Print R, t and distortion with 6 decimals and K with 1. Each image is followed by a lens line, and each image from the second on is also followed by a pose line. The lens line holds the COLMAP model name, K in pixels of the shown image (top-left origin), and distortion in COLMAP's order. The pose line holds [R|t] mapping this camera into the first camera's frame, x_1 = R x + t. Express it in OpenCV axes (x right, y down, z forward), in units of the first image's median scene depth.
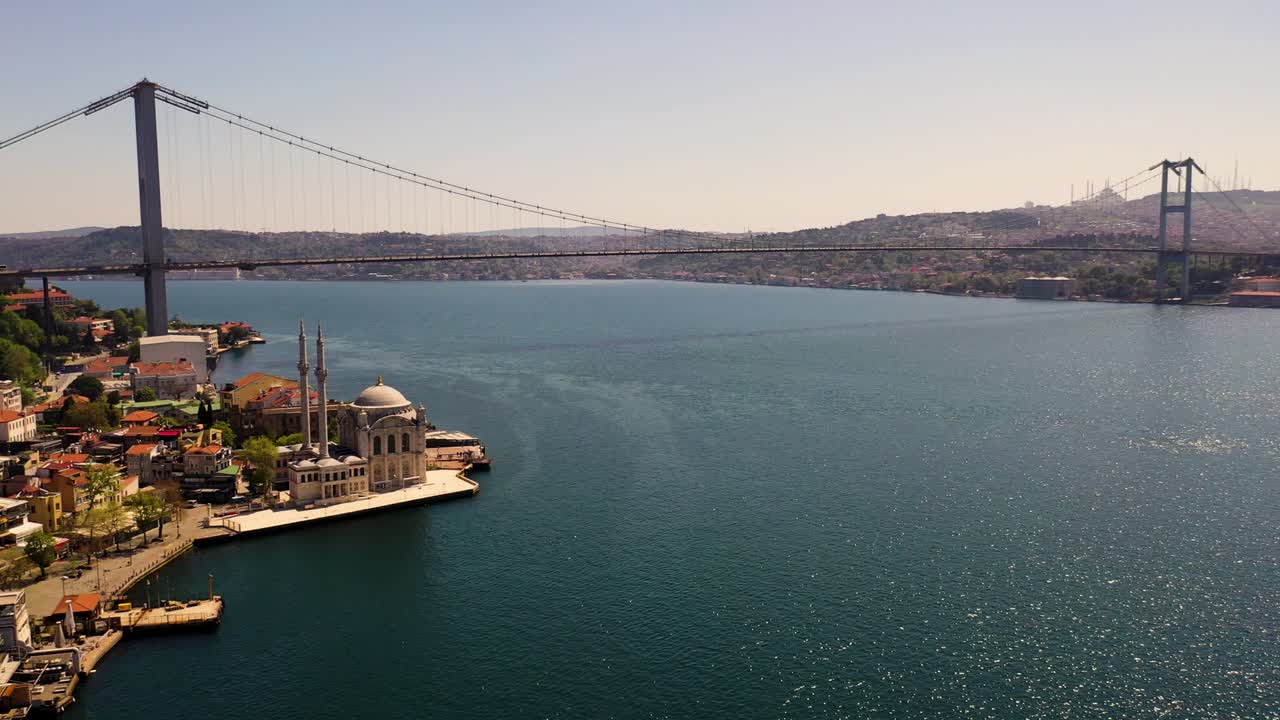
lens RADIAL K [[1015.0, 0, 640.0], [0, 1015.0, 360.0], [0, 0, 1]] dist [0.000560, 0.001804]
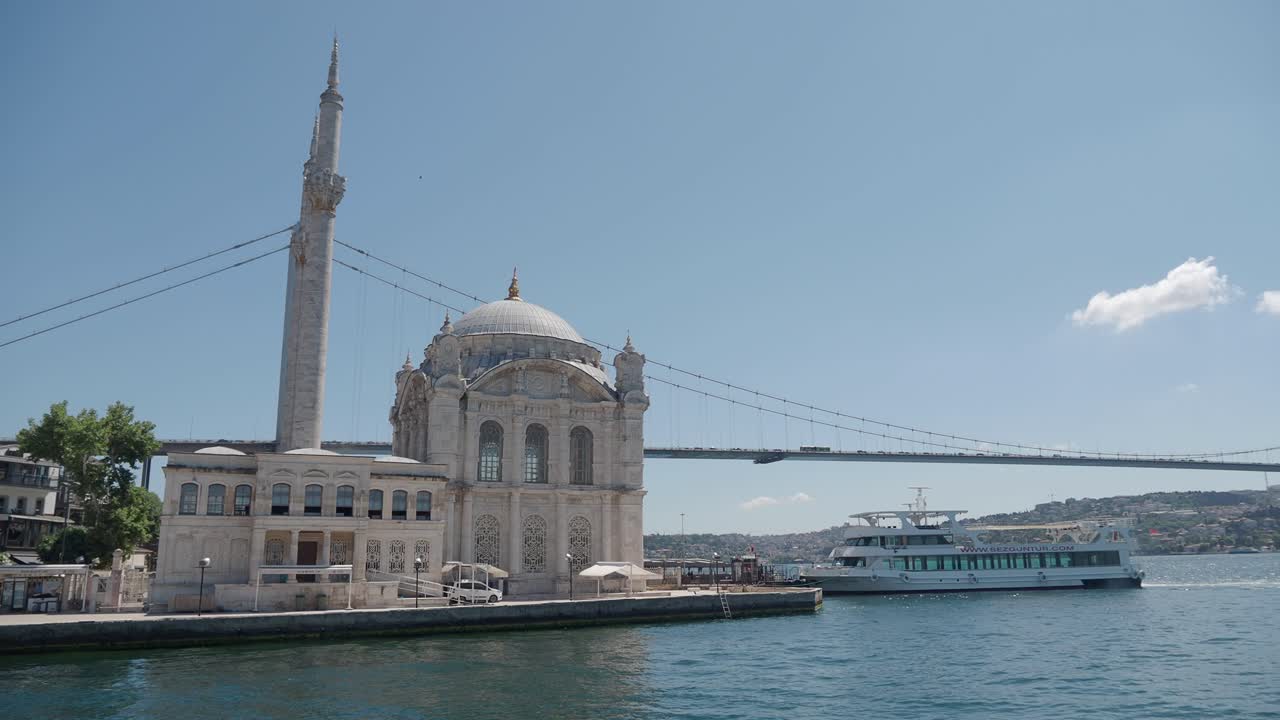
lens RADIAL K [[1015.0, 0, 640.0], [0, 1015.0, 360.0], [0, 0, 1]] dist [0.000560, 0.001804]
pose [[0.984433, -0.031227, -0.172962, -0.160398], [-0.017770, 0.961364, -0.274707, 0.140052], [0.174858, 0.273504, 0.945844, 0.708728]]
